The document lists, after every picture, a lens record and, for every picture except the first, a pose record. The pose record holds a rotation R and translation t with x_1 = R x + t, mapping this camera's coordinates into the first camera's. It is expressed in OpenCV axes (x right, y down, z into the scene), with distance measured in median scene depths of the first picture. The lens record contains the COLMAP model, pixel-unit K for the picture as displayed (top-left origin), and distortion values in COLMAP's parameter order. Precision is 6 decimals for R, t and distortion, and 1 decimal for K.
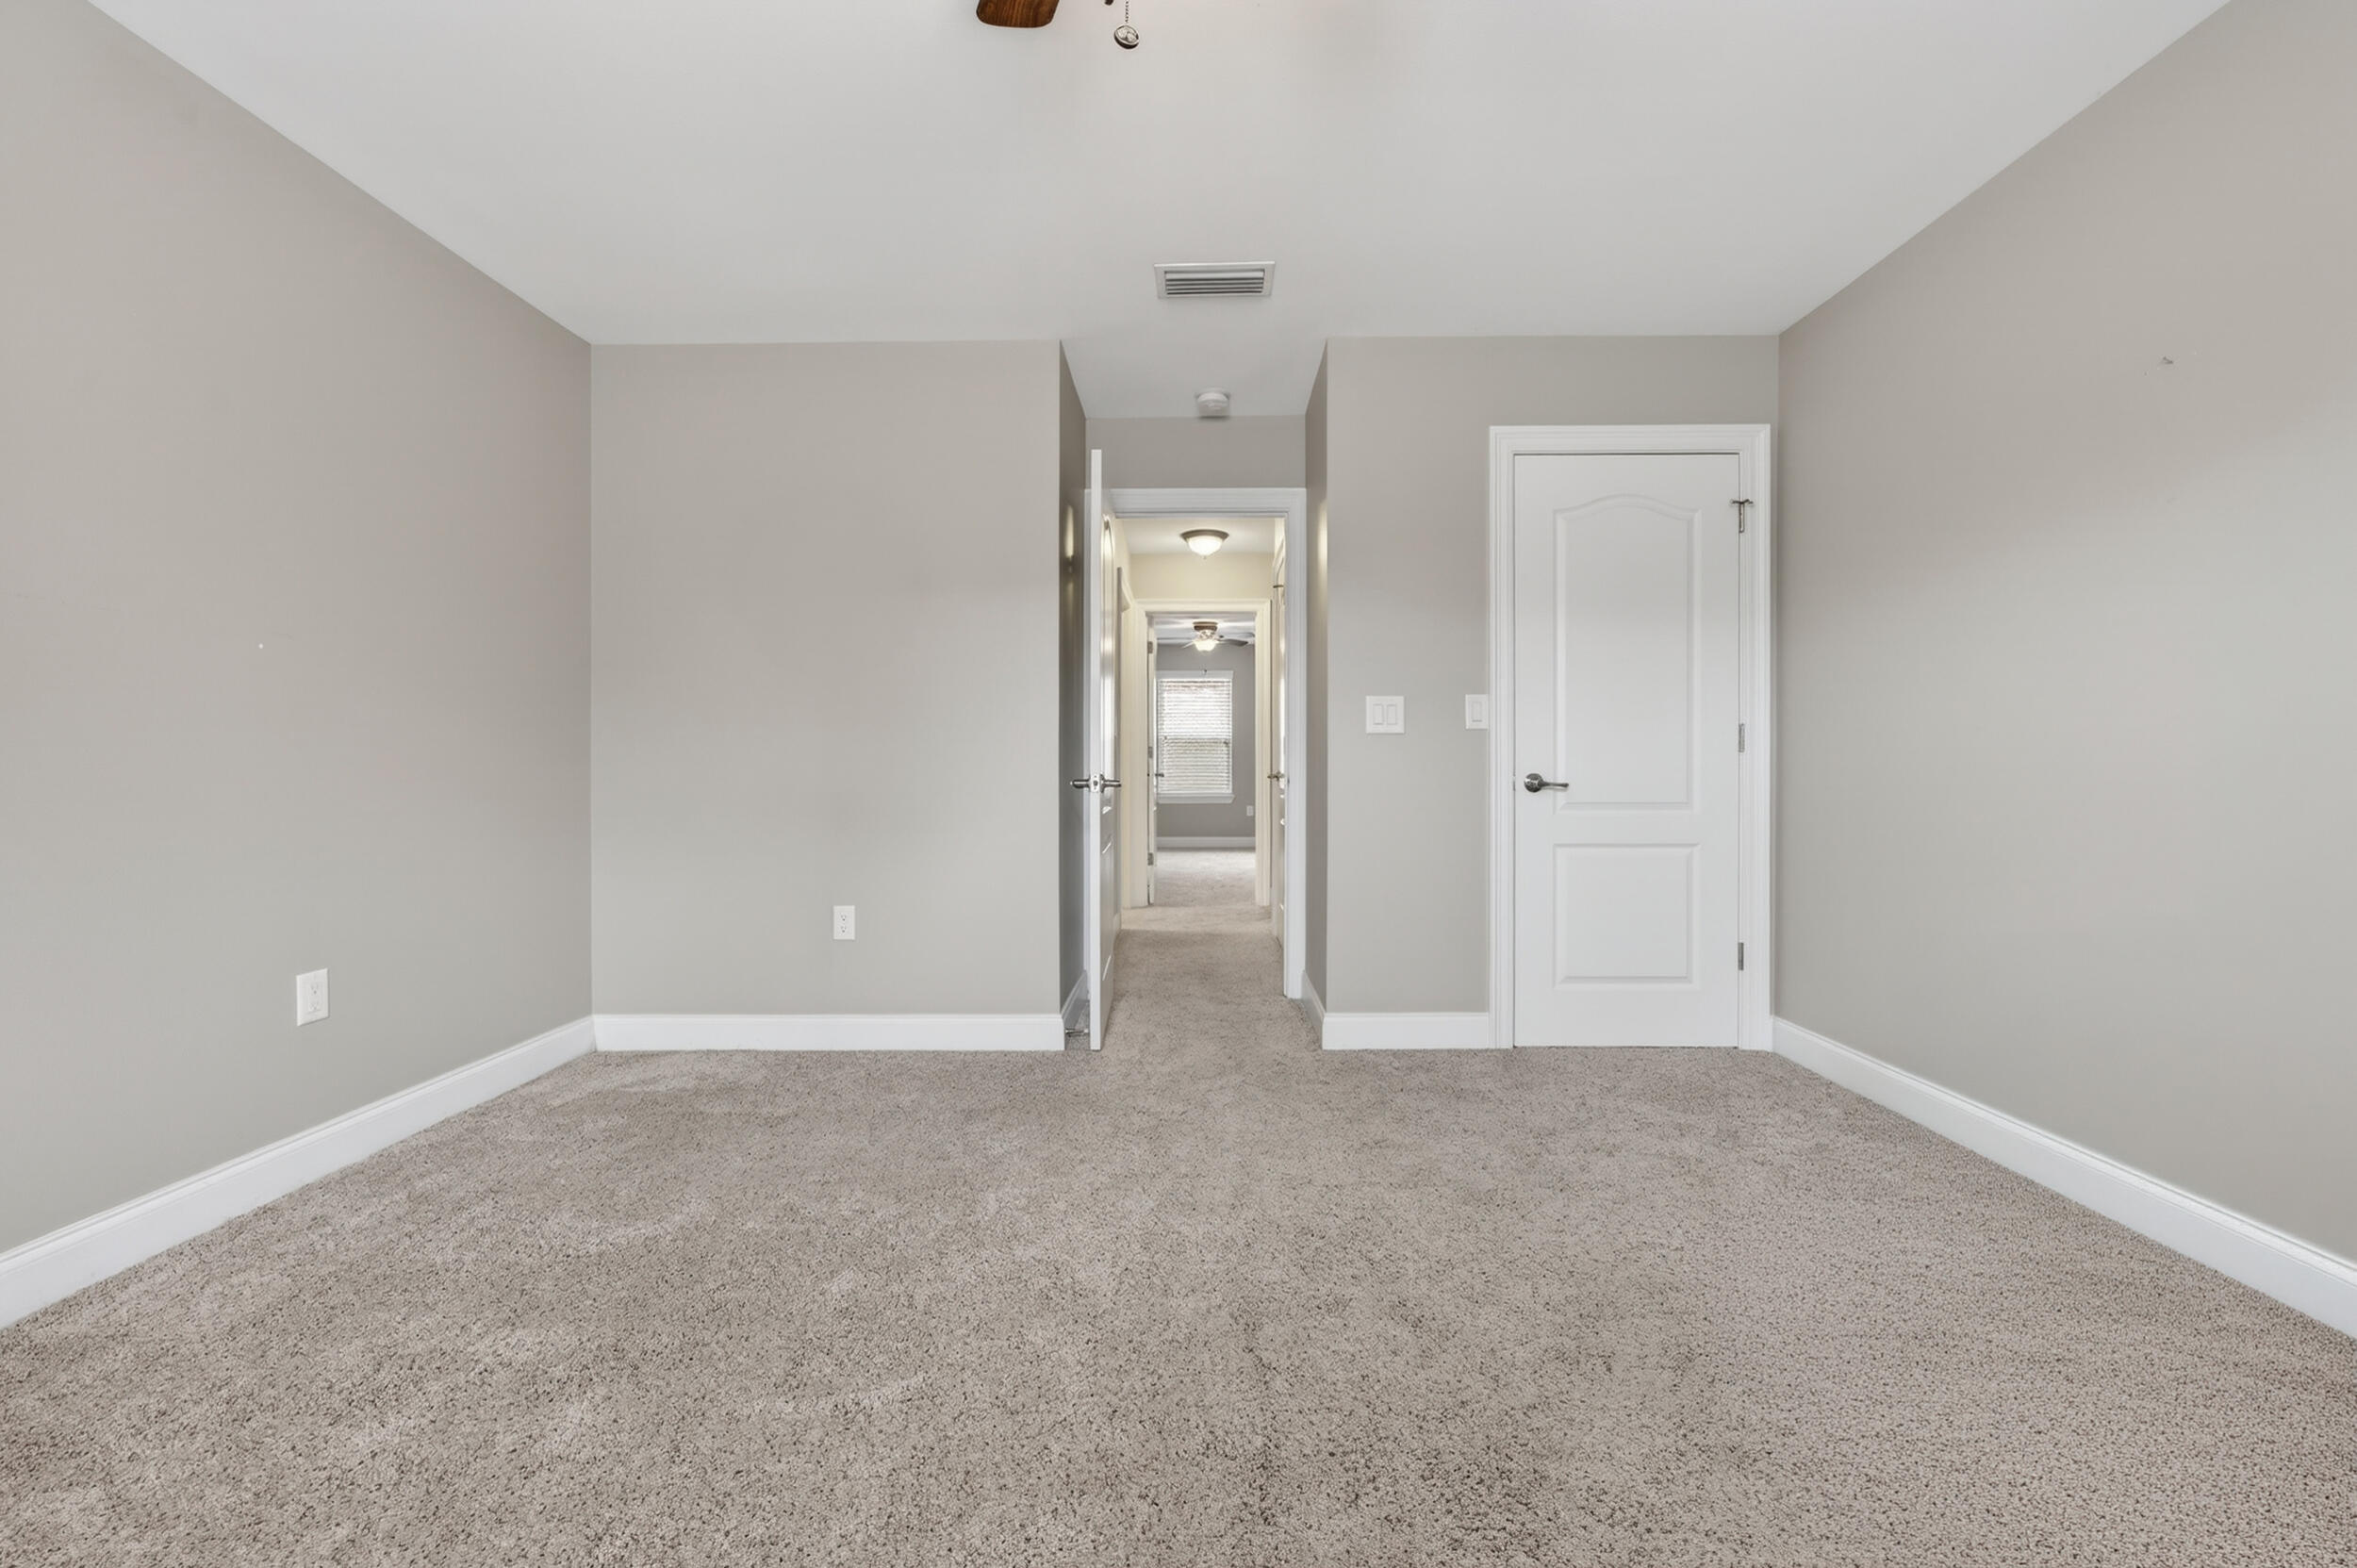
lens RADIAL K [[925.3, 0, 1179.4], [0, 925.3, 777.9], [0, 0, 1]] dist [-0.017535, 0.000437]
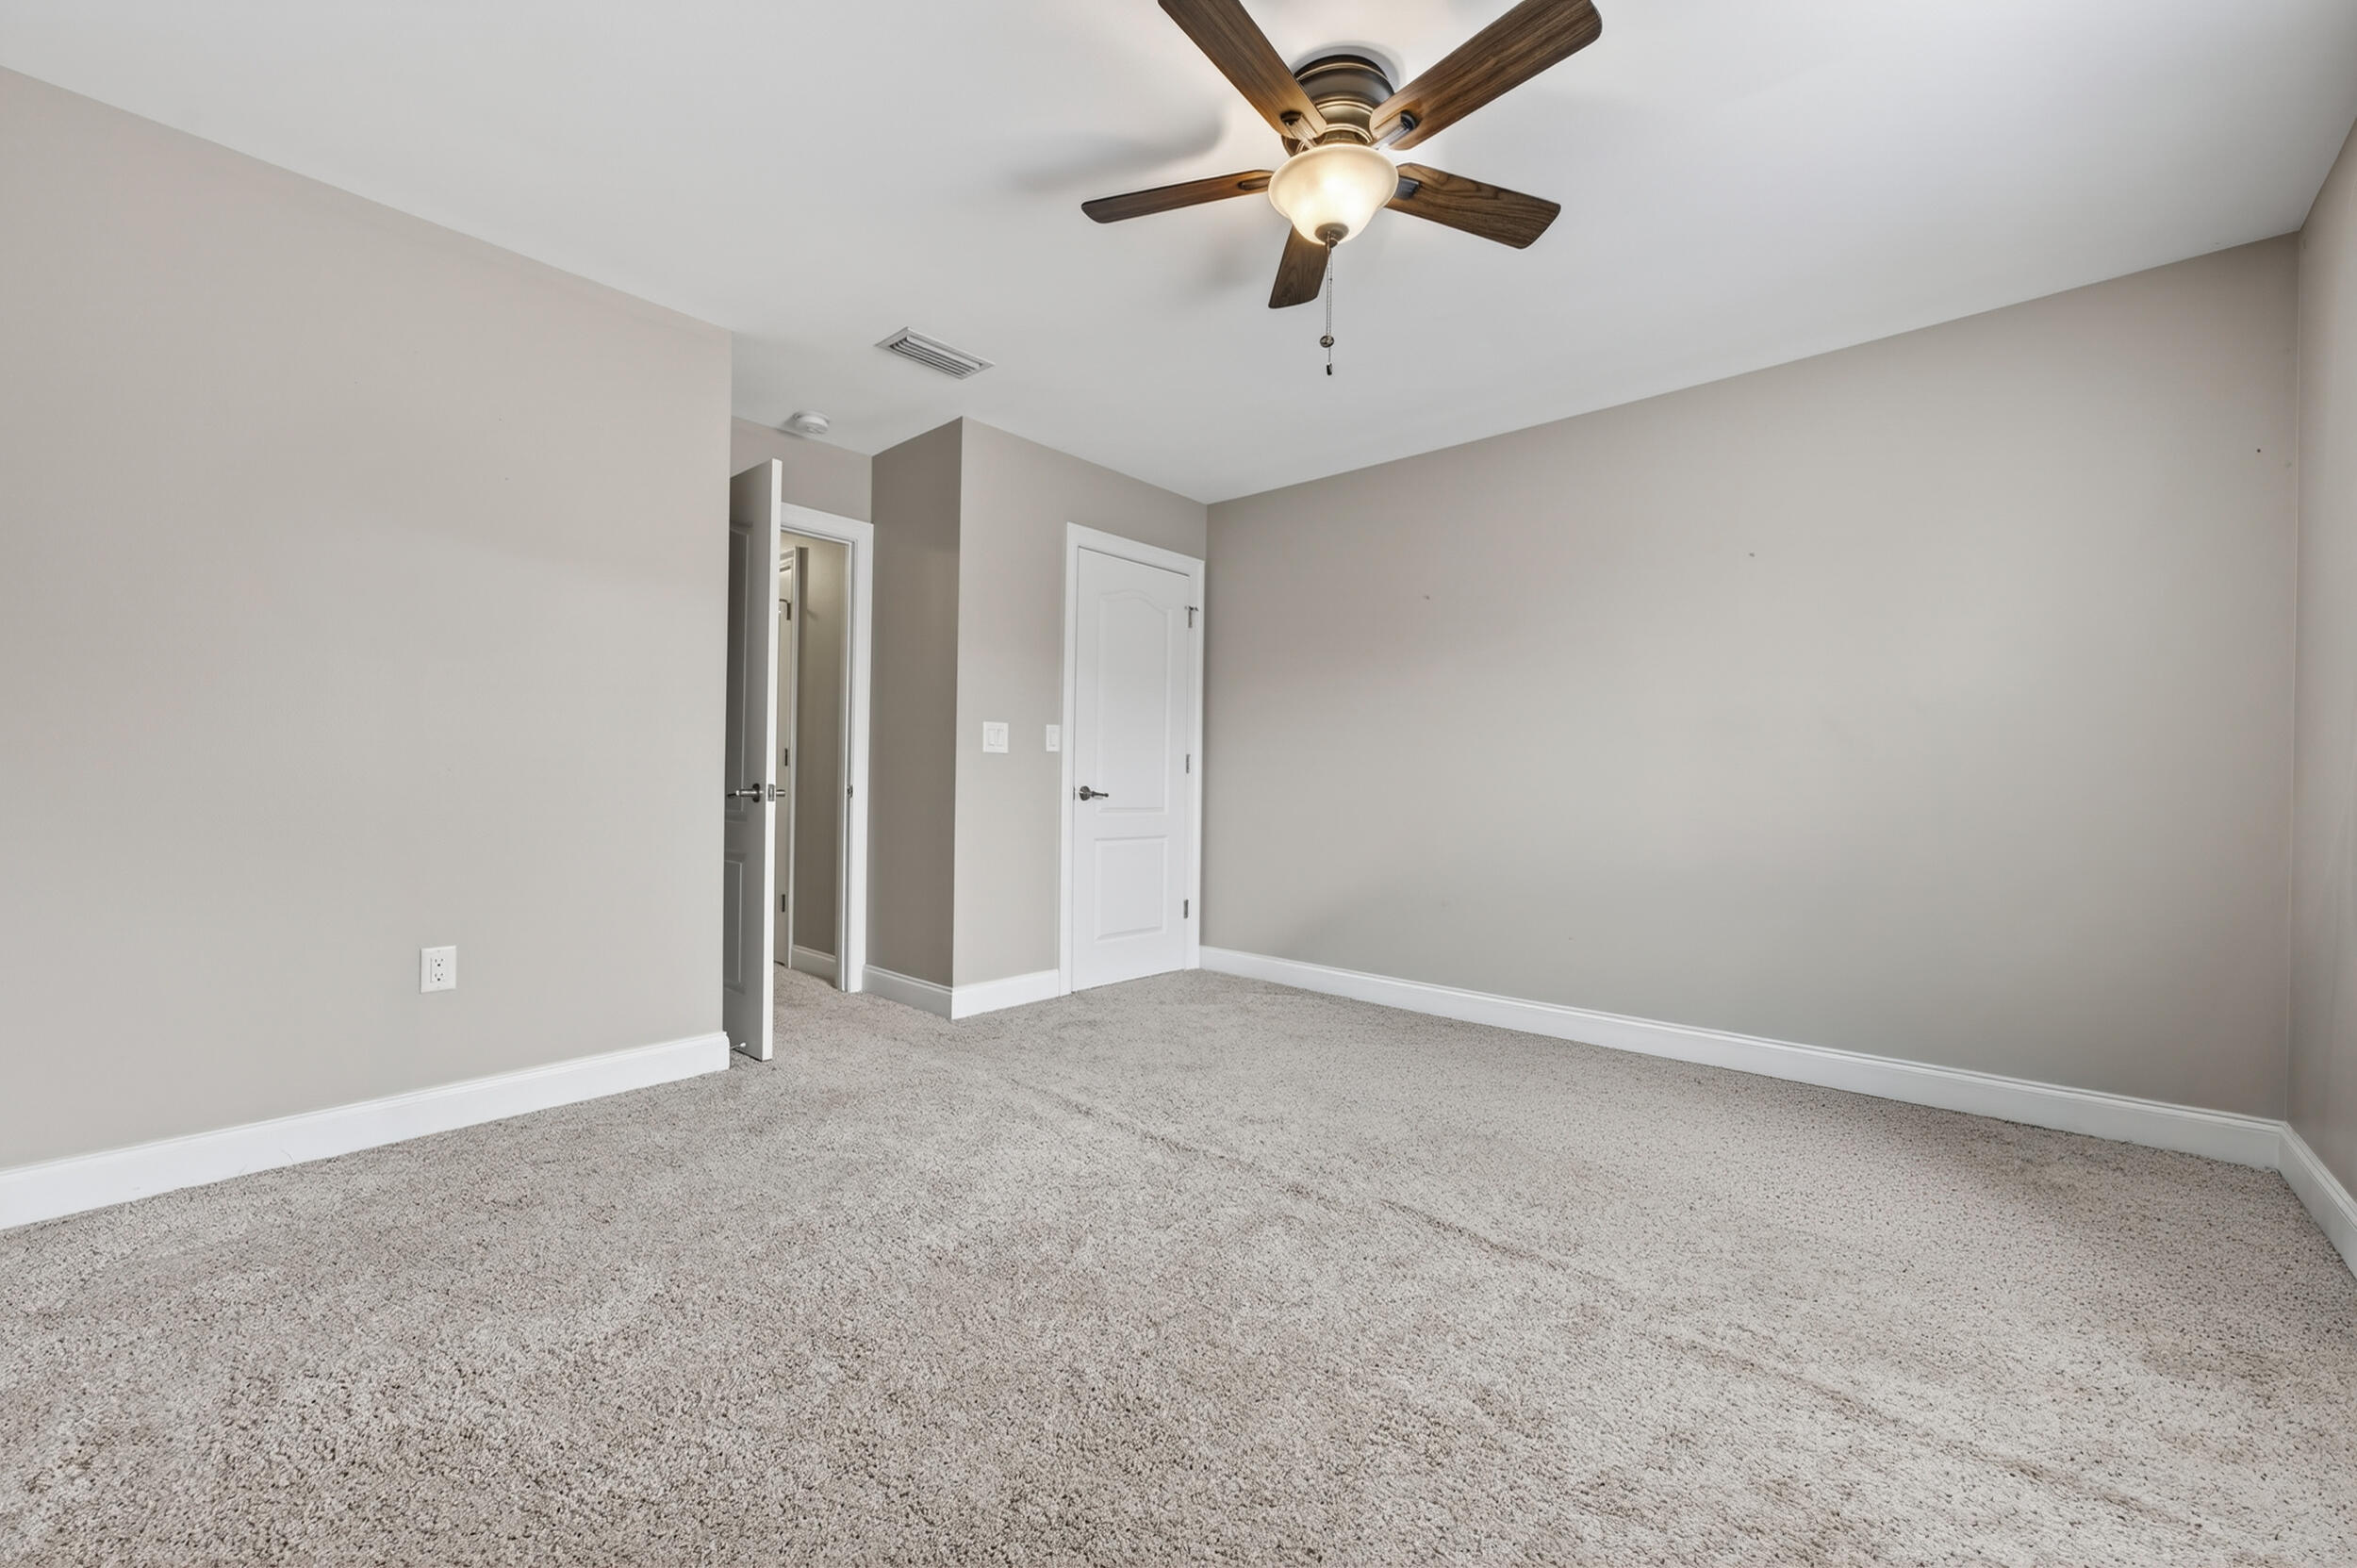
lens RADIAL K [[925.3, 0, 1192.2], [0, 925.3, 786.6], [0, 0, 1]] dist [-0.017535, 0.000437]
pose [[0.643991, 0.009258, 0.764977, -0.549888], [-0.008055, 0.999953, -0.005320, 0.001560], [-0.764991, -0.002736, 0.644036, 0.013024]]
